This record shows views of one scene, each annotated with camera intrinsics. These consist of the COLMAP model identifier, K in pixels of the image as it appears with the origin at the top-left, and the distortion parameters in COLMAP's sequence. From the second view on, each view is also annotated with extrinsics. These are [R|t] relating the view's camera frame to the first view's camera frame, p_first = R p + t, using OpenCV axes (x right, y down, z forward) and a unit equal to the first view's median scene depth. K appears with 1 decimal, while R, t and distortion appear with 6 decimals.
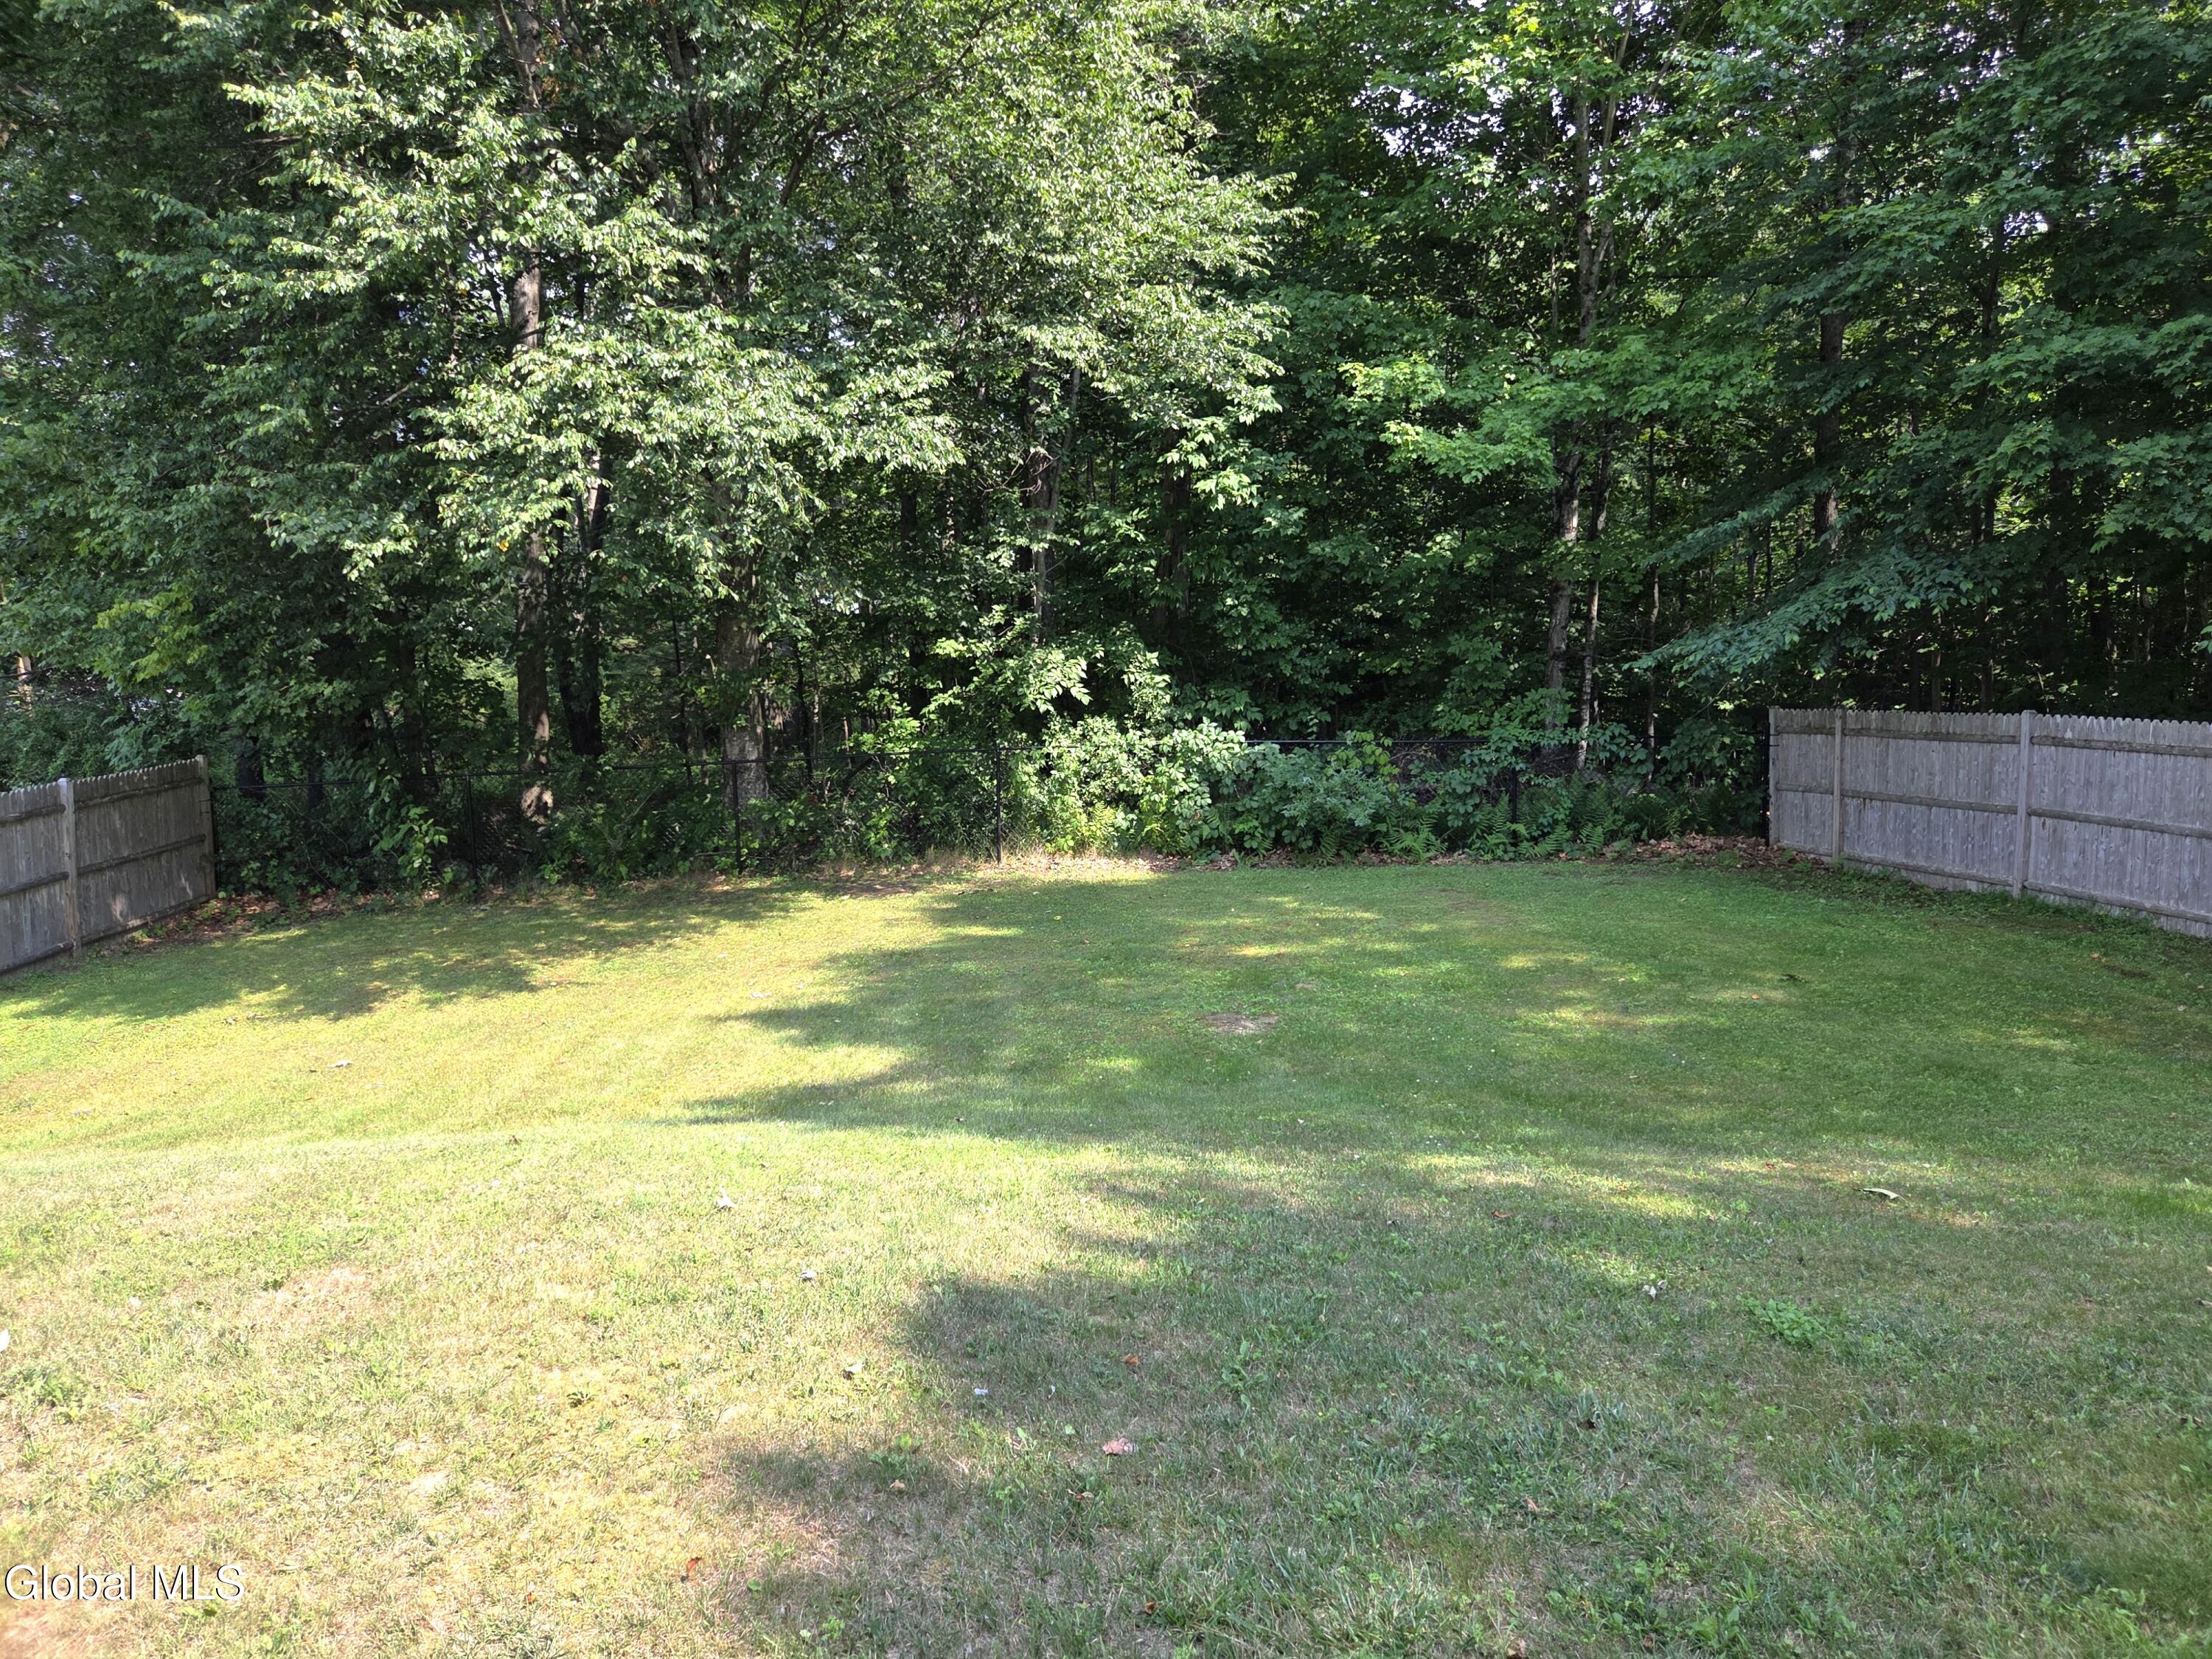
lens RADIAL K [[1504.8, 0, 1108.1], [0, 1504.8, 836.1], [0, 0, 1]] dist [0.092156, -0.084449]
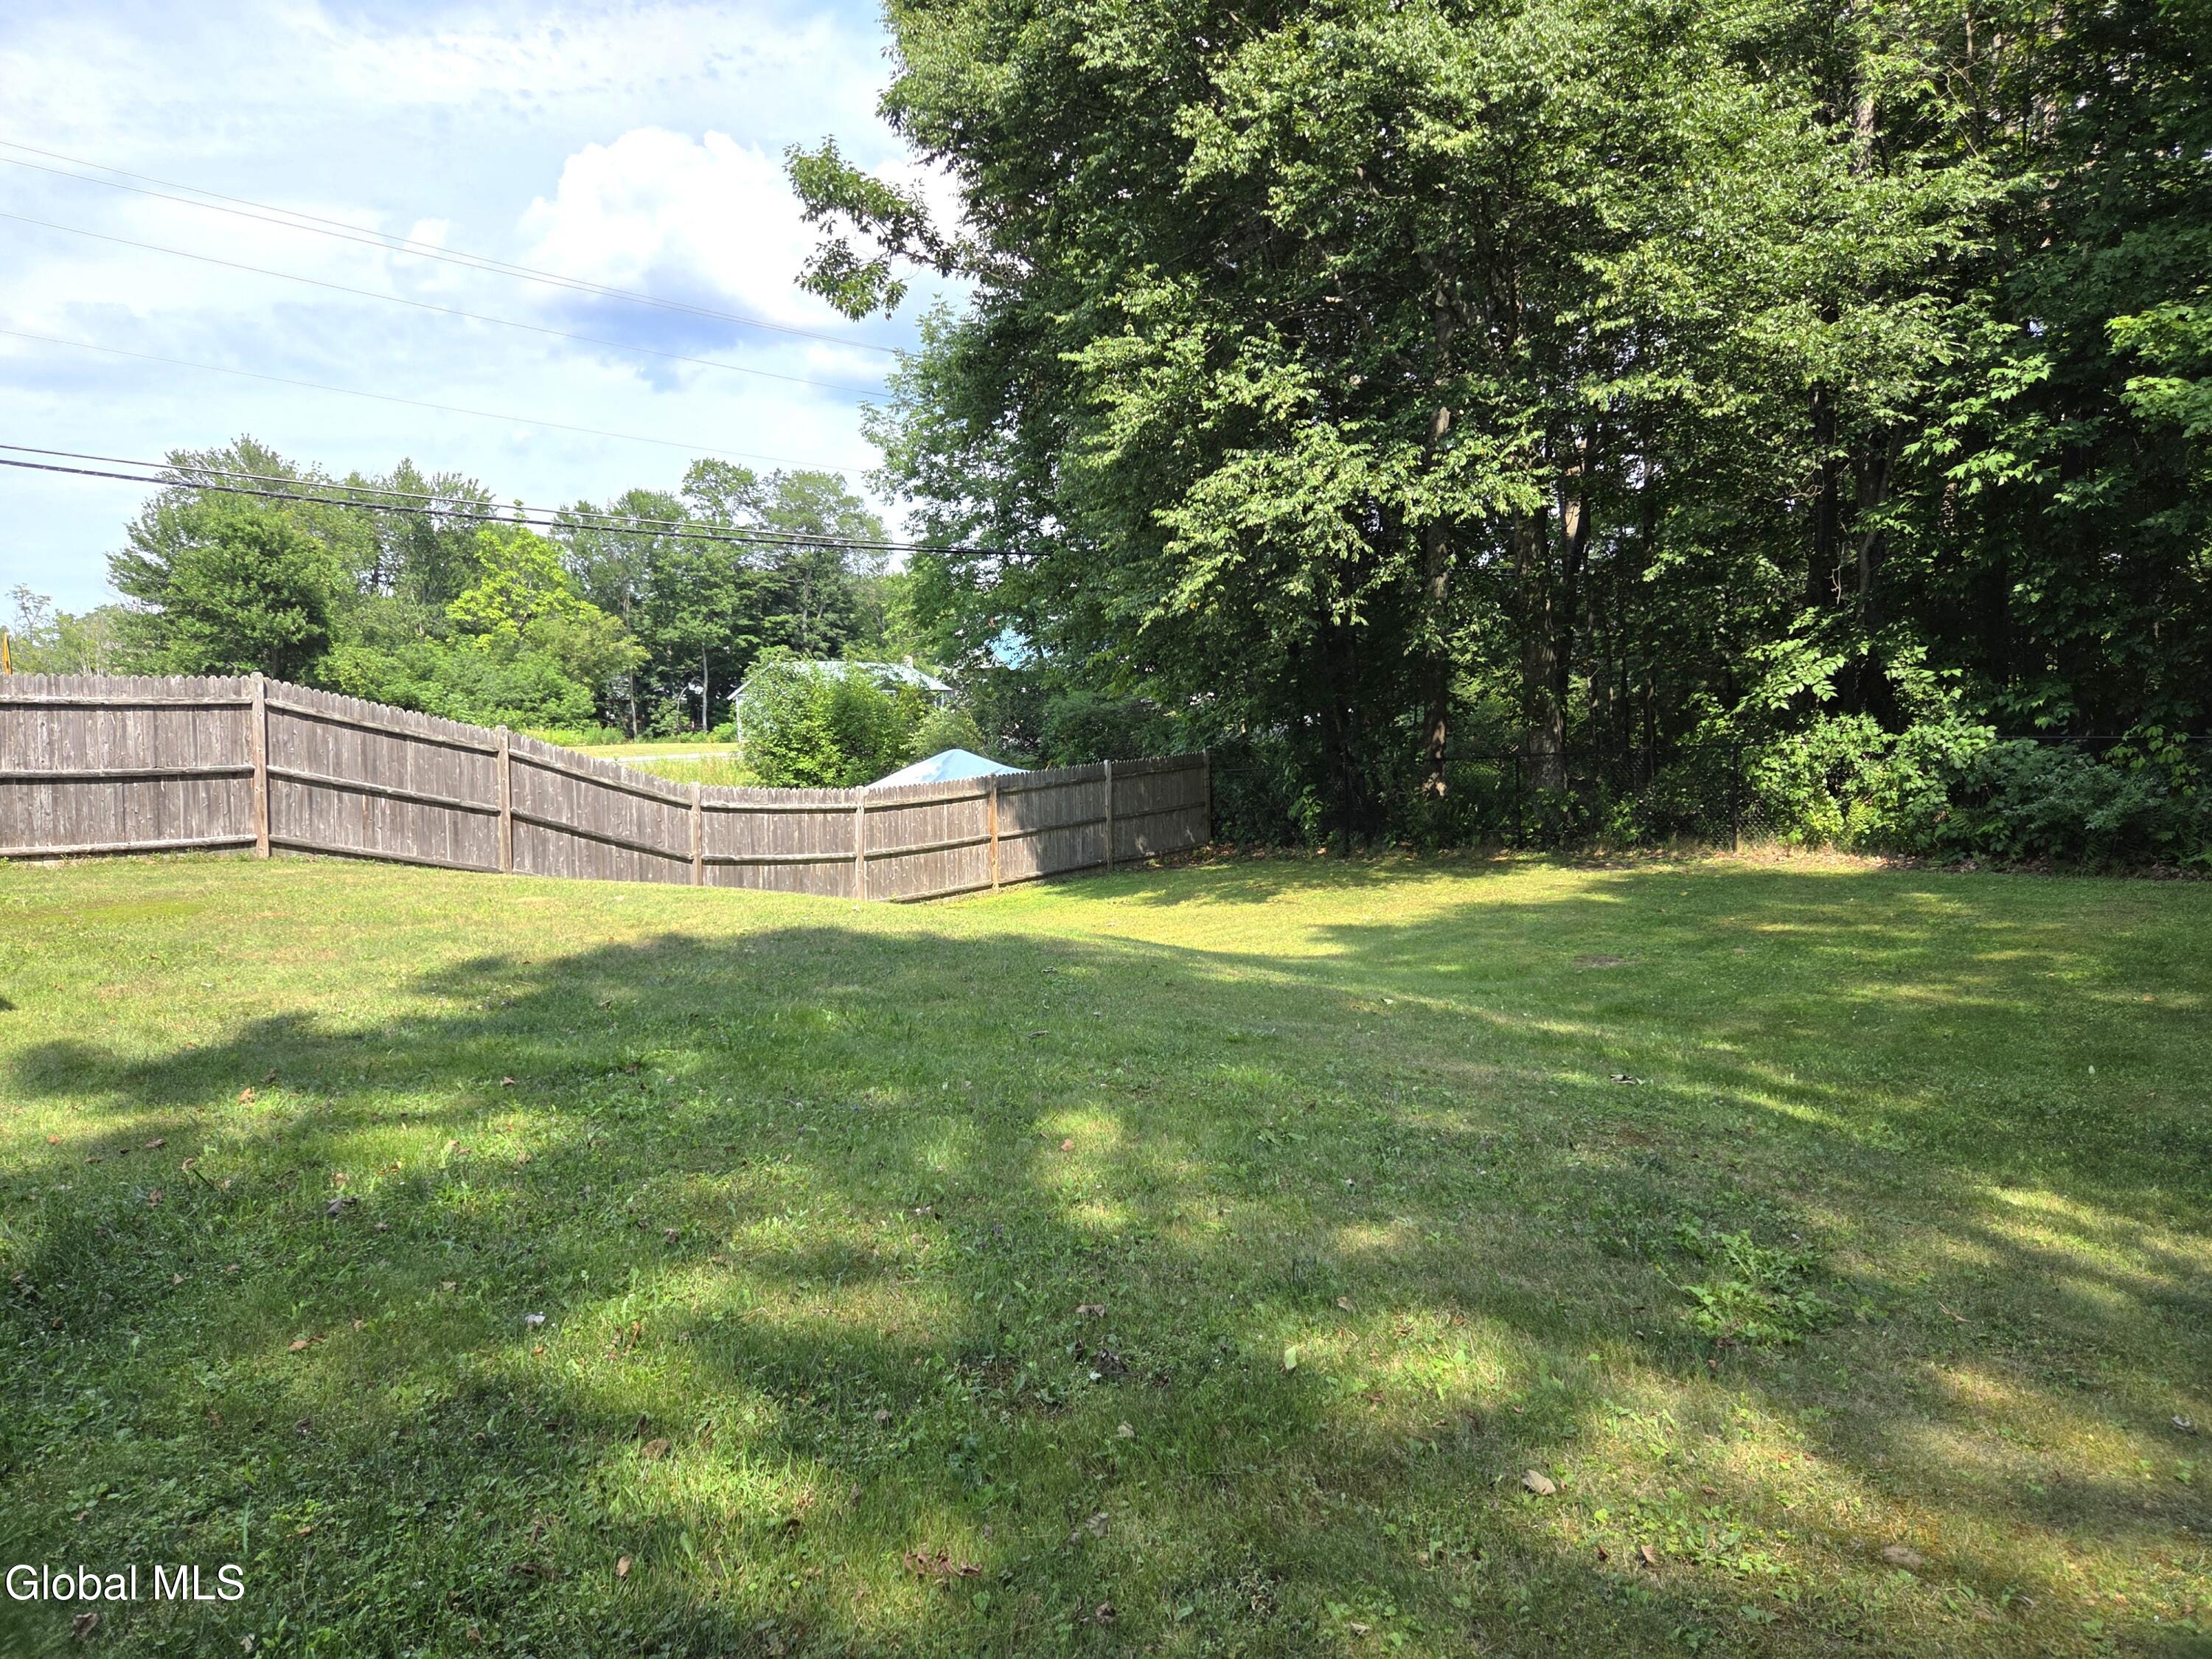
lens RADIAL K [[1504.8, 0, 1108.1], [0, 1504.8, 836.1], [0, 0, 1]] dist [0.092156, -0.084449]
pose [[0.656067, 0.048275, -0.753157, 0.456230], [-0.060836, 0.998087, 0.010980, 0.022042], [0.752246, 0.038616, 0.657750, -0.042082]]
